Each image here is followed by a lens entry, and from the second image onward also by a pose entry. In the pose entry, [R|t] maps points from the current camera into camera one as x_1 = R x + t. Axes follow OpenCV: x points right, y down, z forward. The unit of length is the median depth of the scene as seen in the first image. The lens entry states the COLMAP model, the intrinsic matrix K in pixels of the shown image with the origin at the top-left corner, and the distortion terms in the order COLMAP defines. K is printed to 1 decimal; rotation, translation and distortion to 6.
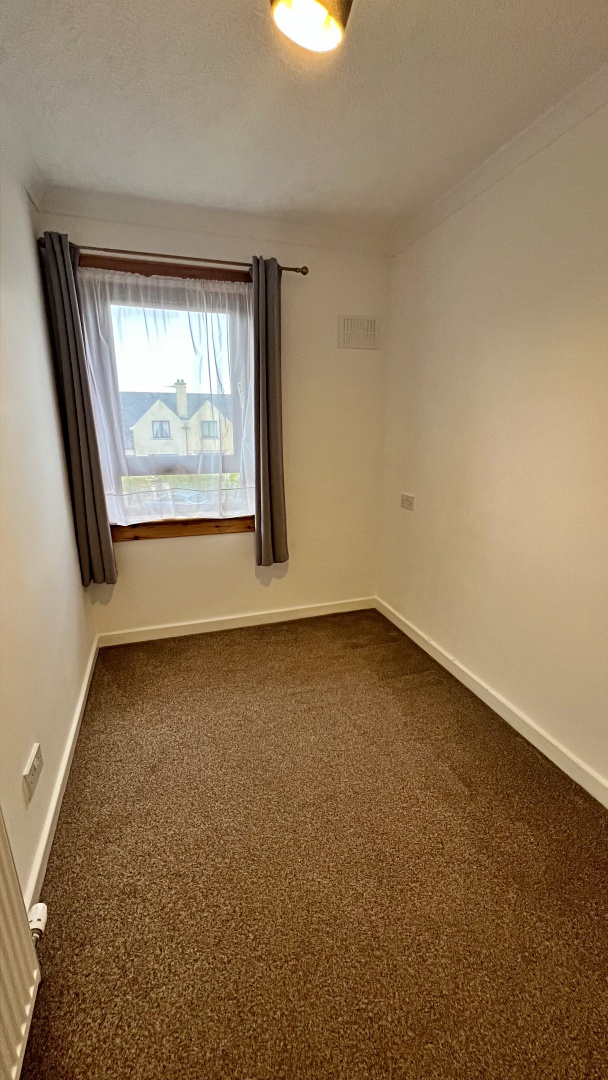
lens RADIAL K [[429.0, 0, 304.0], [0, 429.0, 540.0], [0, 0, 1]] dist [-0.006209, 0.000104]
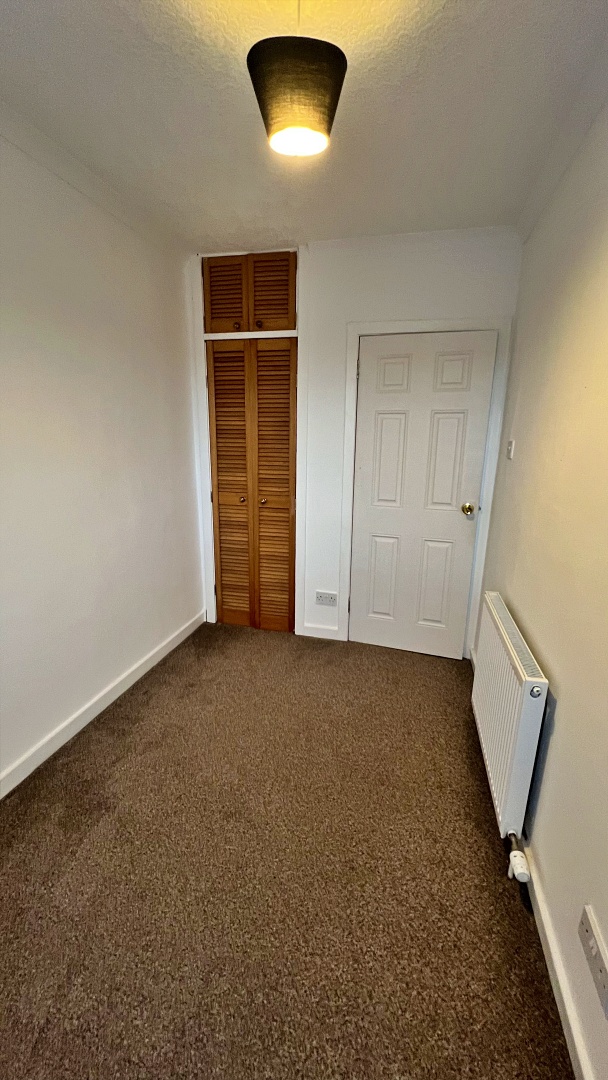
lens RADIAL K [[429.0, 0, 304.0], [0, 429.0, 540.0], [0, 0, 1]] dist [-0.006209, 0.000104]
pose [[-0.844256, -0.143263, 0.516437, -0.511070], [0.130056, 0.880042, 0.456740, -0.435662], [-0.519920, 0.452771, -0.724349, 1.483582]]
